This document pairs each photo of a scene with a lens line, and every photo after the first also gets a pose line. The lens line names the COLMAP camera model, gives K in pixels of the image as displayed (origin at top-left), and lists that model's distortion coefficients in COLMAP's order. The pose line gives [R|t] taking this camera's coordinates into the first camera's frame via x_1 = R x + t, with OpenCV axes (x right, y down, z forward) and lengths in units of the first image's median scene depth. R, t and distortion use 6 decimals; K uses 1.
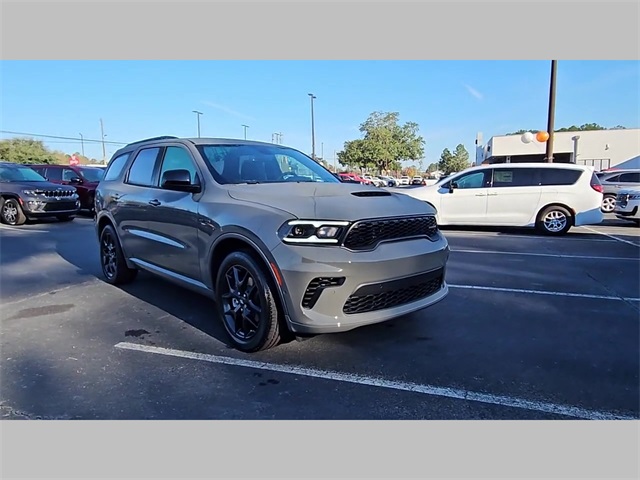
lens RADIAL K [[438.0, 0, 311.3], [0, 438.0, 248.3], [0, 0, 1]] dist [0.008646, -0.002631]
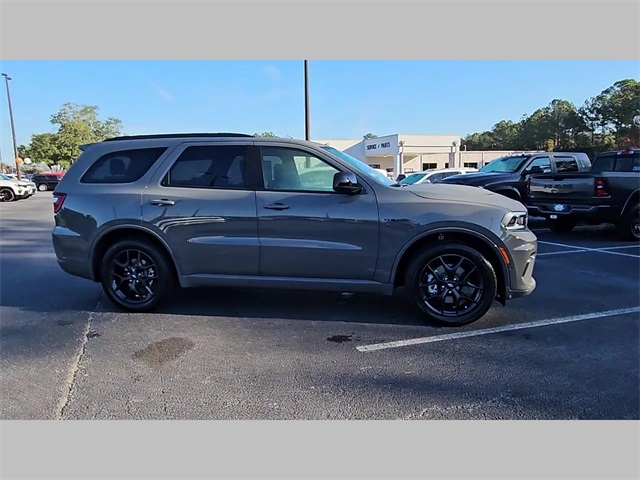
lens RADIAL K [[438.0, 0, 311.5], [0, 438.0, 246.9], [0, 0, 1]] dist [0.008646, -0.002631]
pose [[0.783063, -0.094904, 0.614659, -0.613949], [0.096587, 0.994855, 0.030558, -0.027797], [-0.614397, 0.035439, 0.788201, 0.156217]]
